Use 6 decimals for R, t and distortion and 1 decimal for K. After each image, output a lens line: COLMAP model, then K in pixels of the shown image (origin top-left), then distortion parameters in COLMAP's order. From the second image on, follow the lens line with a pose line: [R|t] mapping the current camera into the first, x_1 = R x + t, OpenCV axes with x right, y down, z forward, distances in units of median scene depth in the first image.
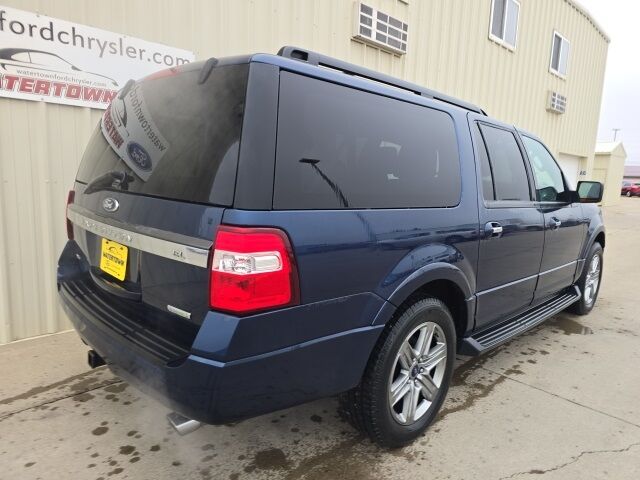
lens RADIAL K [[422.0, 0, 320.0], [0, 422.0, 240.0], [0, 0, 1]] dist [0.020018, -0.001587]
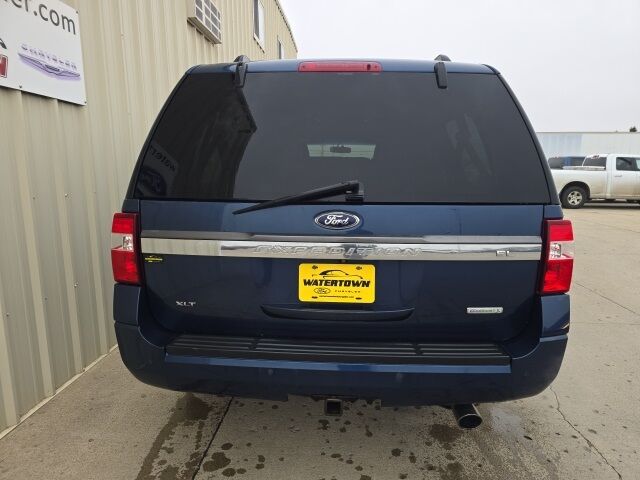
lens RADIAL K [[422.0, 0, 320.0], [0, 422.0, 240.0], [0, 0, 1]] dist [0.020018, -0.001587]
pose [[0.747678, -0.155958, 0.645488, -0.822943], [0.138100, 0.987296, 0.078580, -0.088776], [-0.649543, 0.030389, 0.759718, 0.298948]]
